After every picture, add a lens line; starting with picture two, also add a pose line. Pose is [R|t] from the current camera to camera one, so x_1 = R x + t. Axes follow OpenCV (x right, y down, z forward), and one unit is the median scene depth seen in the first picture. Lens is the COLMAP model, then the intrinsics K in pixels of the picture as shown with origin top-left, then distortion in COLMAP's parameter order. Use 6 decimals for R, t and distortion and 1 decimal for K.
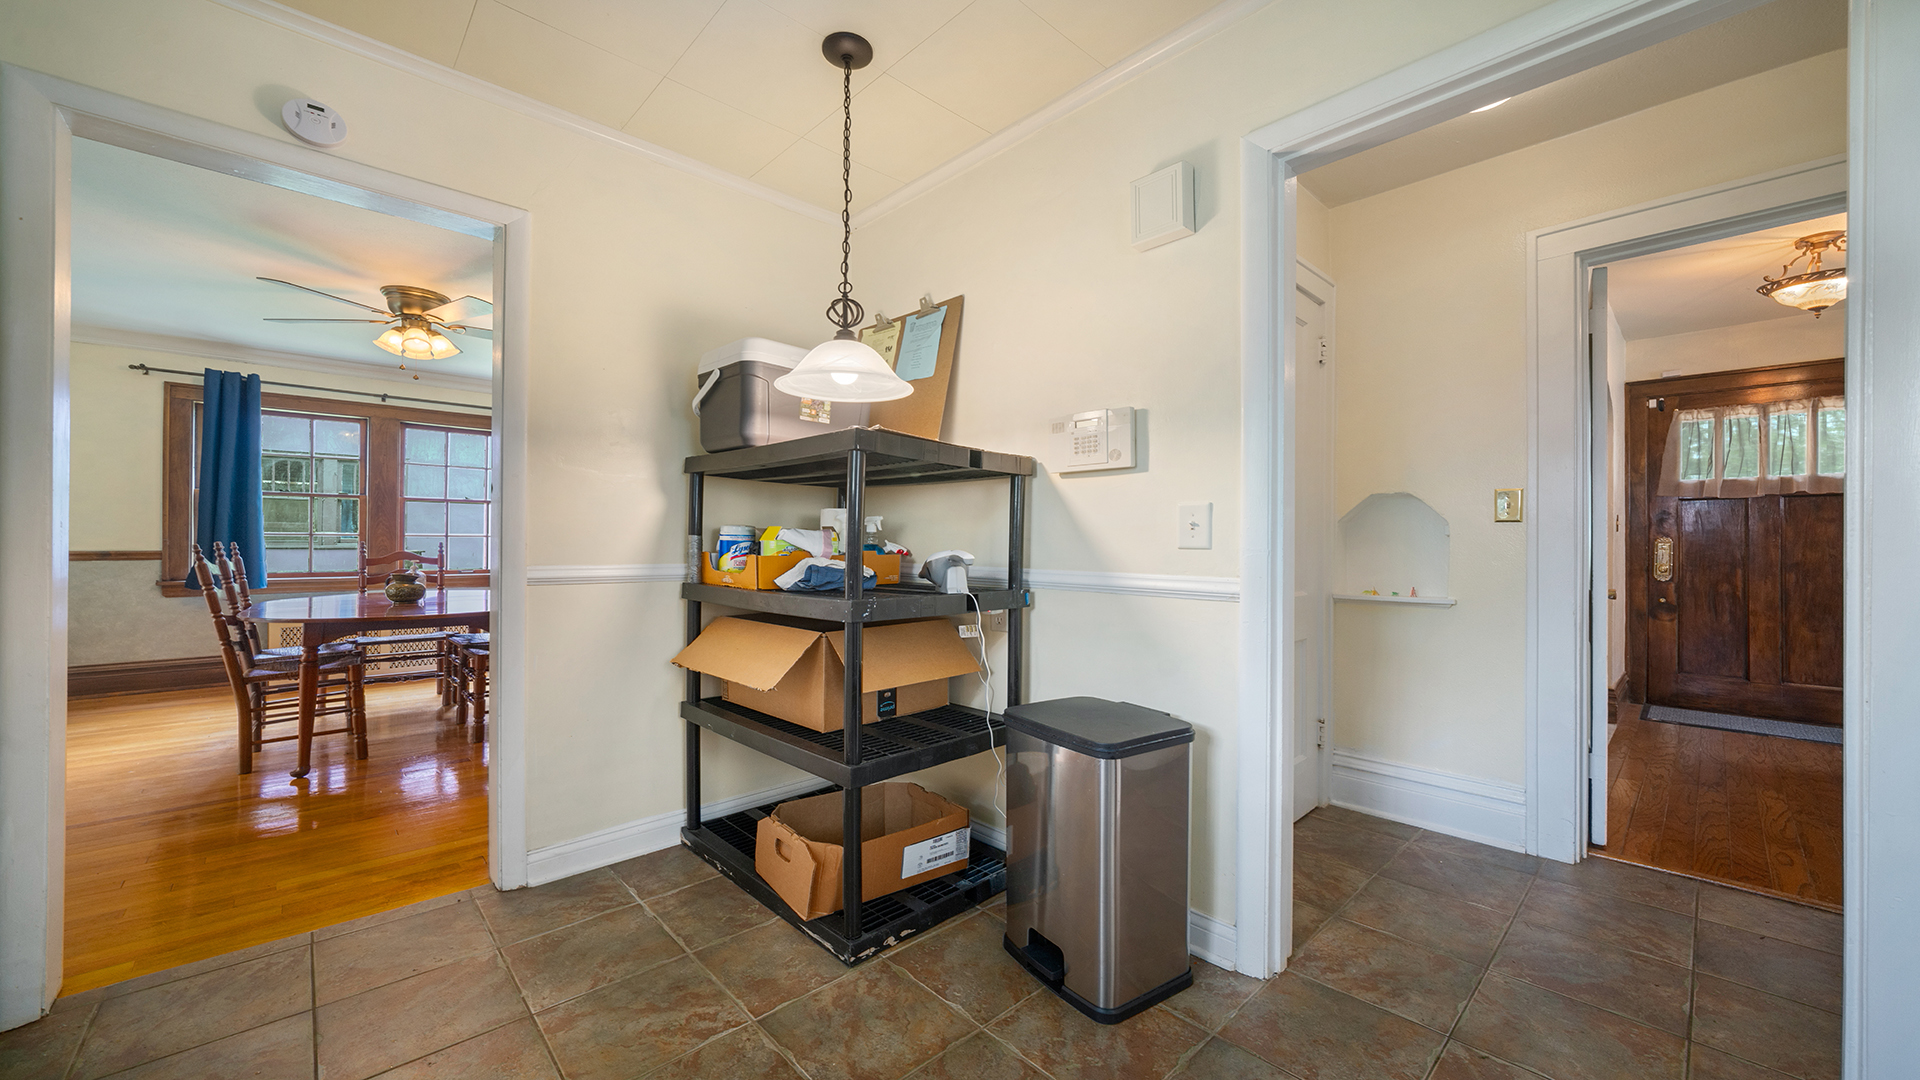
lens RADIAL K [[711.5, 0, 960.0], [0, 711.5, 540.0], [0, 0, 1]] dist [-0.003294, 0.000098]
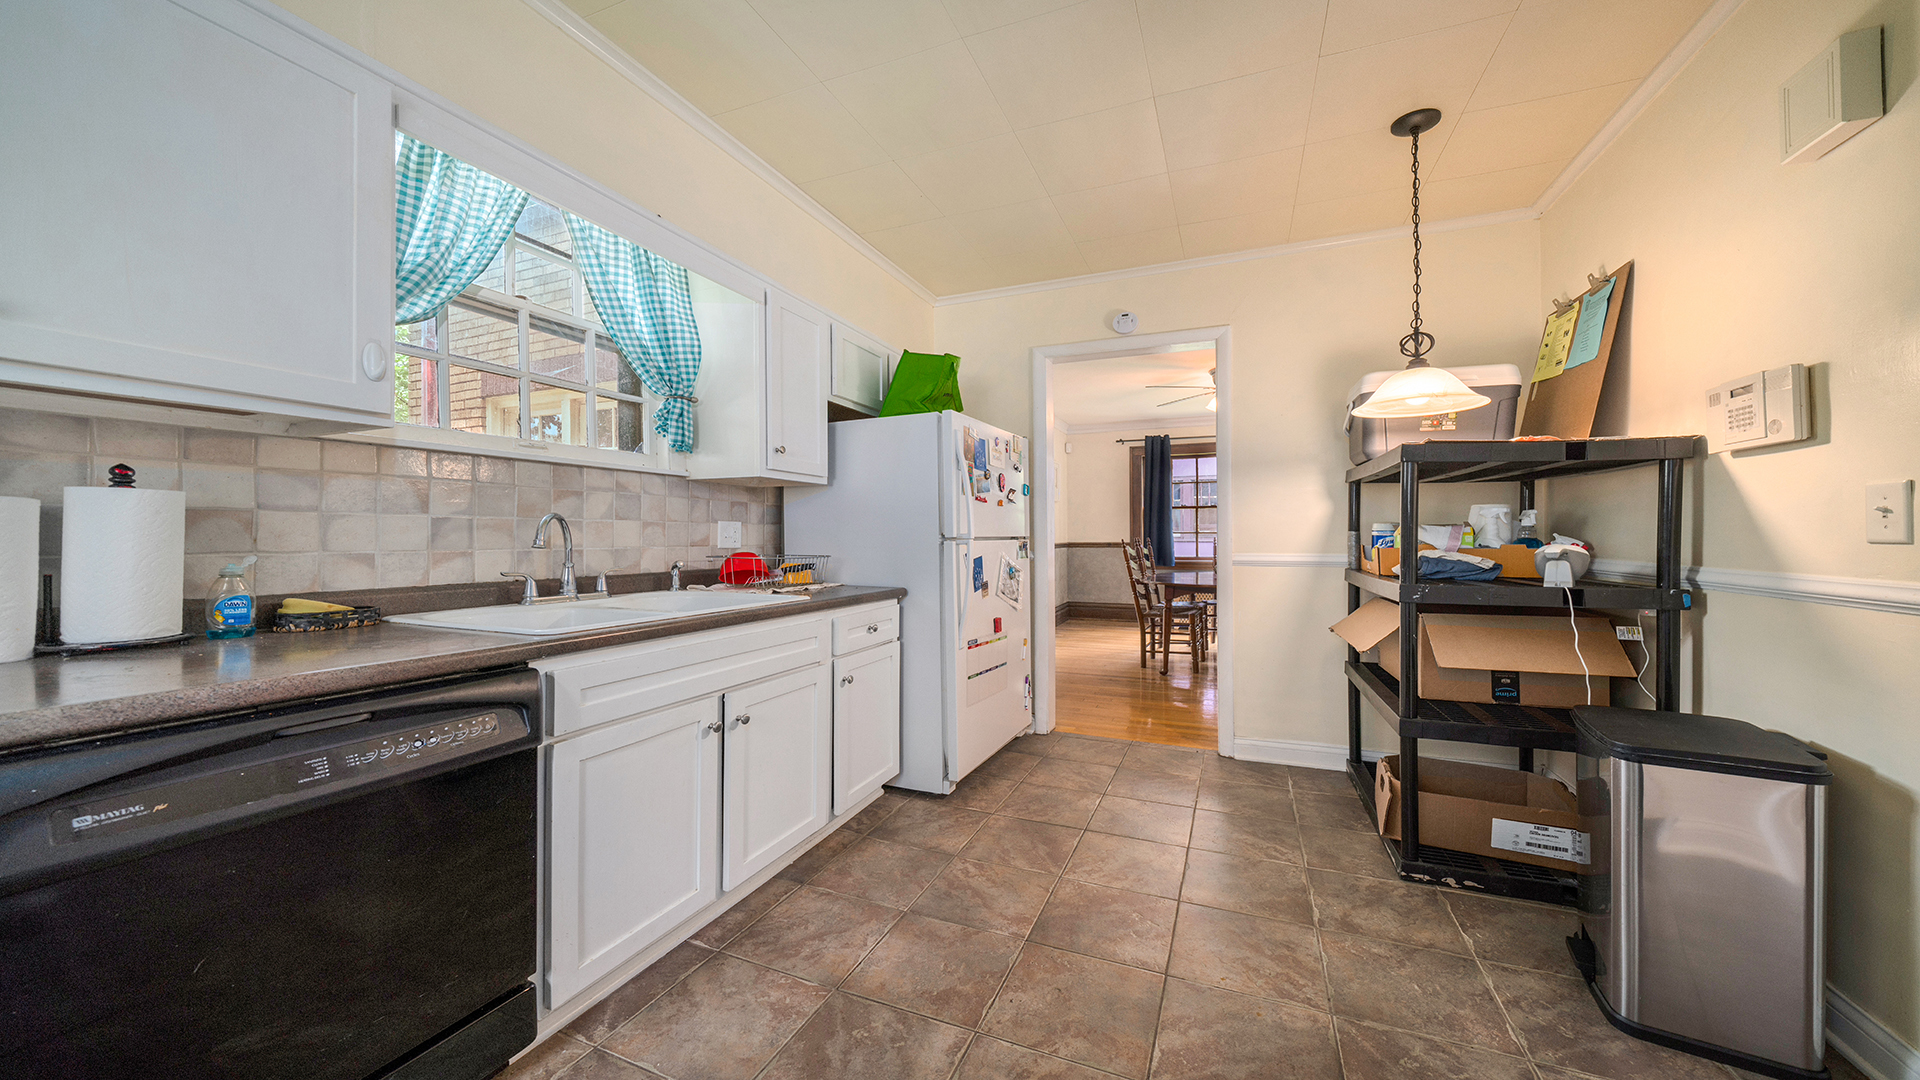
lens RADIAL K [[678.9, 0, 963.5], [0, 678.9, 541.9], [0, 0, 1]] dist [-0.001008, -0.000147]
pose [[0.406993, 0.002308, -0.913428, 0.511721], [0.009471, 0.999932, 0.006747, -0.002599], [0.913382, -0.011397, 0.406943, -0.144632]]
